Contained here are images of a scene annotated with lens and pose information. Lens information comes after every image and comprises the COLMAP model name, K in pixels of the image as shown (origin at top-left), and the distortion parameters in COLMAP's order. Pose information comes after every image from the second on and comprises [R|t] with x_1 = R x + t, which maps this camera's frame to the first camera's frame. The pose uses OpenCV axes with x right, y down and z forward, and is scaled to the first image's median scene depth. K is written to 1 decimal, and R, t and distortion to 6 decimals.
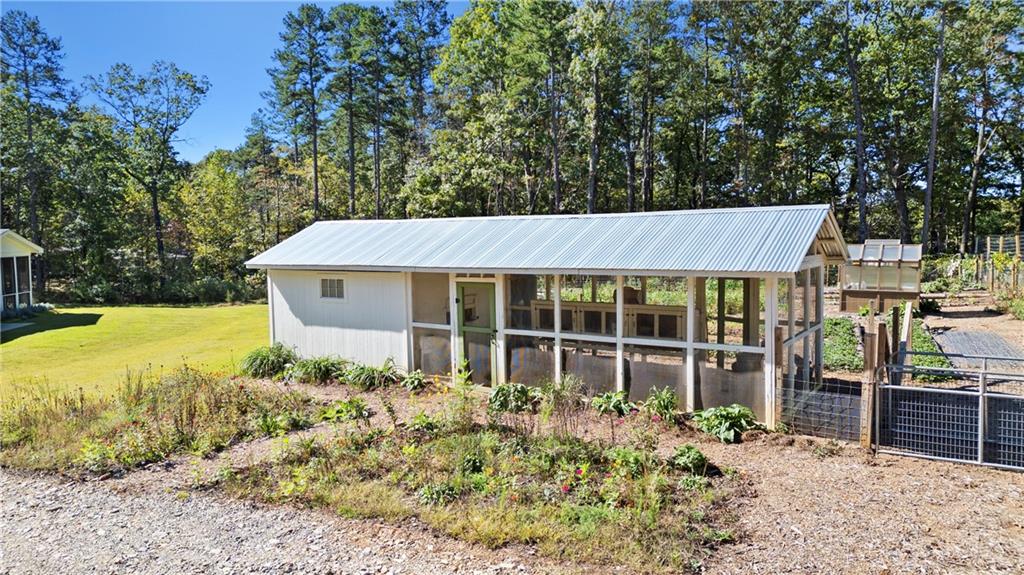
lens RADIAL K [[717.5, 0, 514.3], [0, 717.5, 288.6], [0, 0, 1]] dist [0.070836, -0.070077]
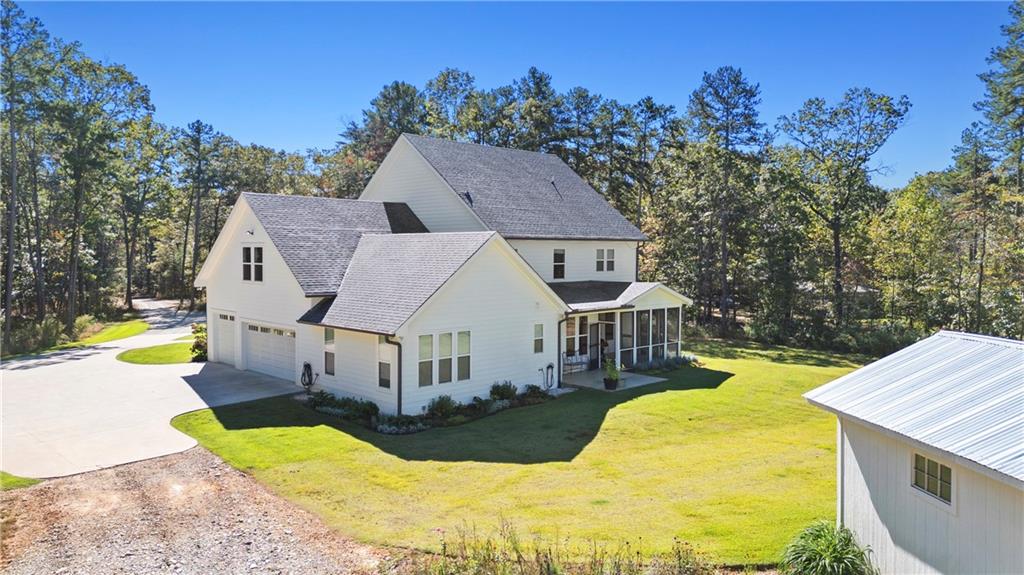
lens RADIAL K [[717.5, 0, 511.3], [0, 717.5, 287.0], [0, 0, 1]] dist [0.070836, -0.070077]
pose [[0.609027, 0.042533, -0.792008, -0.004555], [-0.069516, 0.997581, 0.000118, -0.028947], [0.790097, 0.054985, 0.610510, 0.099663]]
